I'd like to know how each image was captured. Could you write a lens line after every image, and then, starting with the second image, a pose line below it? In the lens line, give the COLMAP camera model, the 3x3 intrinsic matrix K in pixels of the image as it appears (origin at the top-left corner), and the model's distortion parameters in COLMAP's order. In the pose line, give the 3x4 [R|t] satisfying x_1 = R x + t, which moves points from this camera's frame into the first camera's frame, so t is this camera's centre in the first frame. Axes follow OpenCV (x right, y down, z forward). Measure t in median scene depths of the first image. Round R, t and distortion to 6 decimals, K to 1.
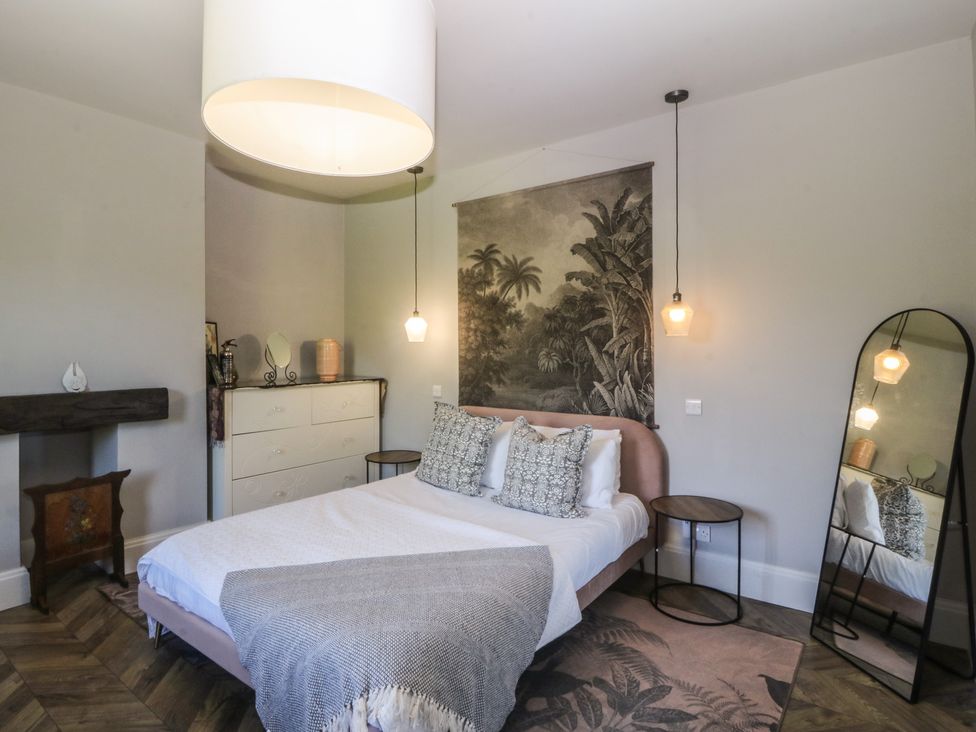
lens RADIAL K [[535.4, 0, 487.7], [0, 535.4, 351.6], [0, 0, 1]] dist [0.005174, -0.014197]
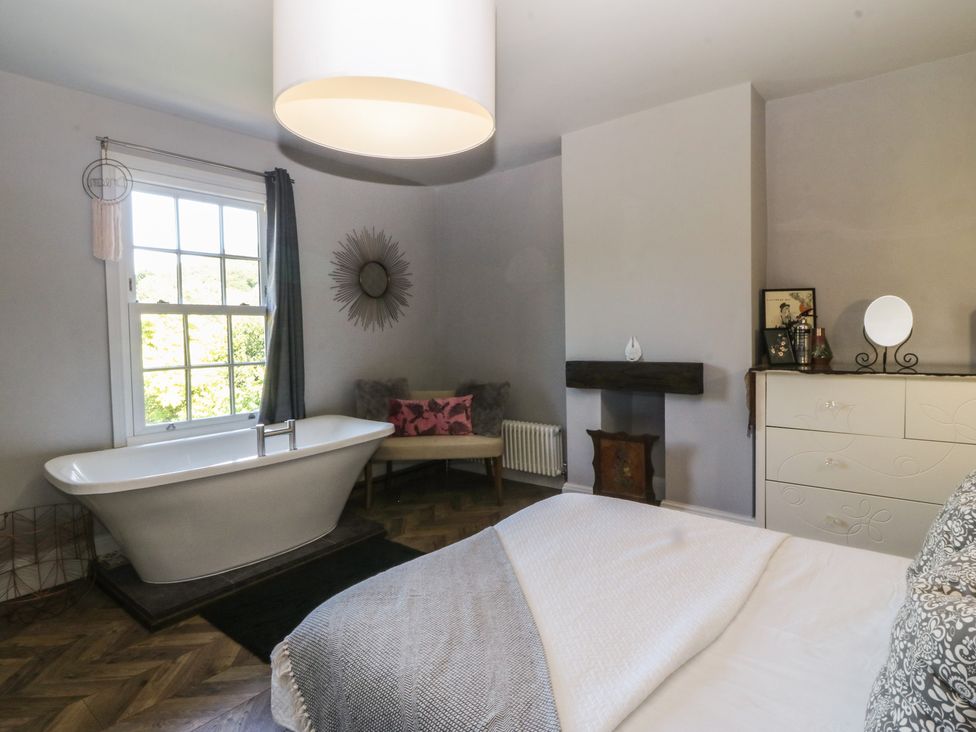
lens RADIAL K [[535.4, 0, 487.7], [0, 535.4, 351.6], [0, 0, 1]] dist [0.005174, -0.014197]
pose [[-0.051672, 0.043163, -0.997731, 0.402620], [0.019305, 0.998922, 0.042214, -0.002388], [0.998477, -0.017080, -0.052450, 0.674976]]
